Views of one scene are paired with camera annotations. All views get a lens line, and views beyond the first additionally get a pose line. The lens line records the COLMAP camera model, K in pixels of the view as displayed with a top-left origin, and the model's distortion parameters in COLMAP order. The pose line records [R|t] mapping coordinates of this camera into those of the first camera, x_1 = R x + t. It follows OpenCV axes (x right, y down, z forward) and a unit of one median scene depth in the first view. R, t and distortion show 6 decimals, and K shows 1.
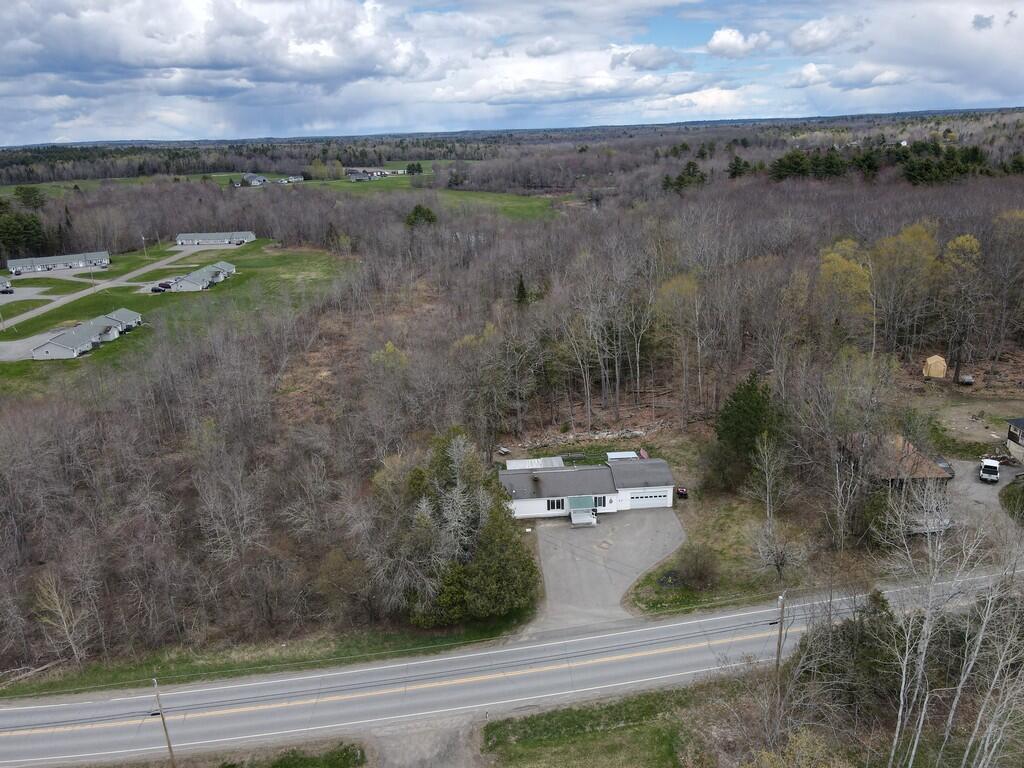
lens RADIAL K [[748.8, 0, 512.0], [0, 748.8, 384.0], [0, 0, 1]] dist [-0.000952, 0.024990]
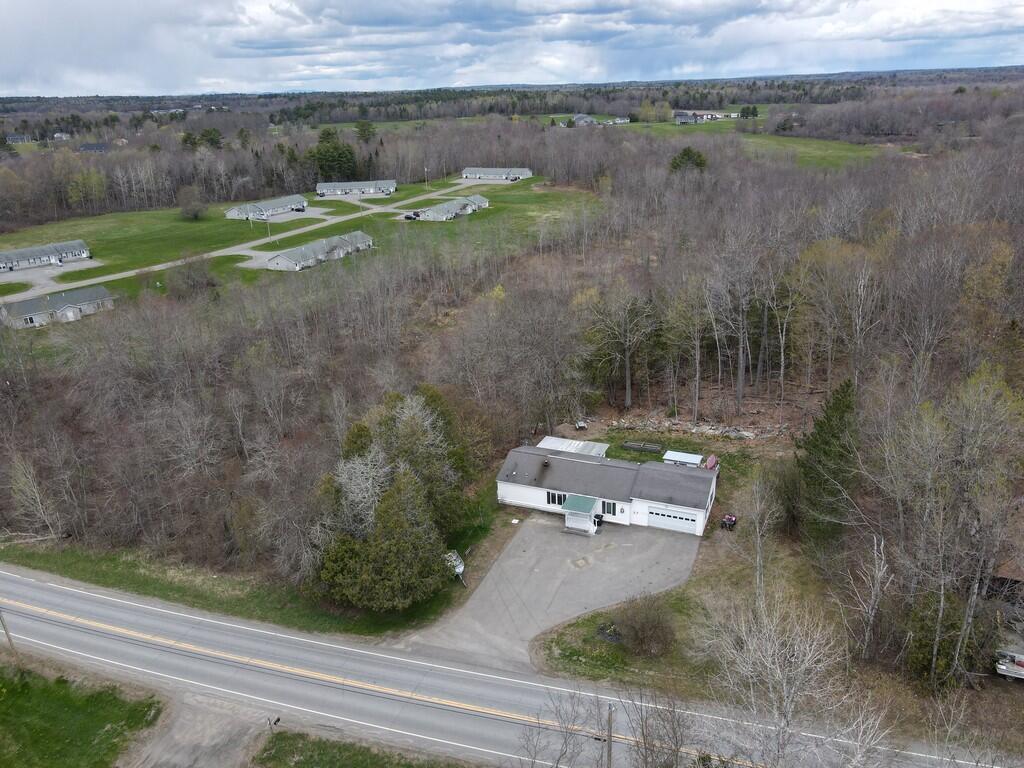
lens RADIAL K [[748.8, 0, 512.0], [0, 748.8, 384.0], [0, 0, 1]] dist [-0.000952, 0.024990]
pose [[0.900195, 0.163582, -0.403596, 0.317319], [-0.136595, 0.986062, 0.094995, -0.035084], [0.413510, -0.030385, 0.909993, 0.224473]]
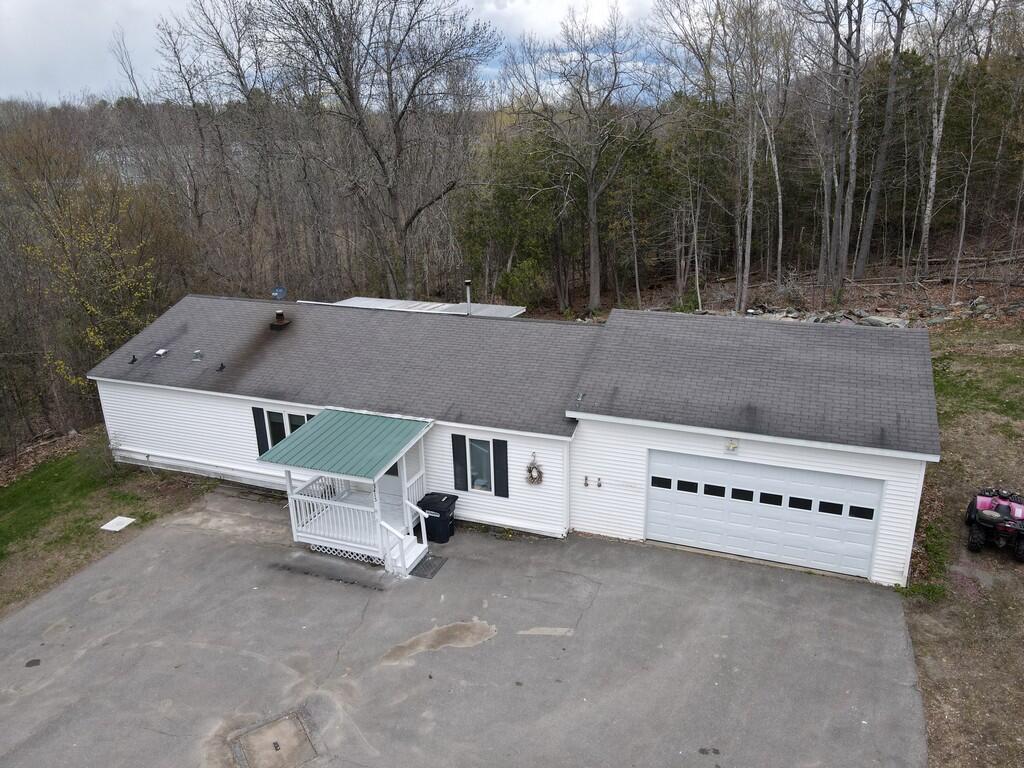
lens RADIAL K [[748.8, 0, 512.0], [0, 748.8, 384.0], [0, 0, 1]] dist [-0.000952, 0.024990]
pose [[0.908489, 0.153110, -0.388850, 0.190226], [-0.145528, 0.988136, 0.049075, 0.122887], [0.391751, 0.012004, 0.919993, 0.805451]]
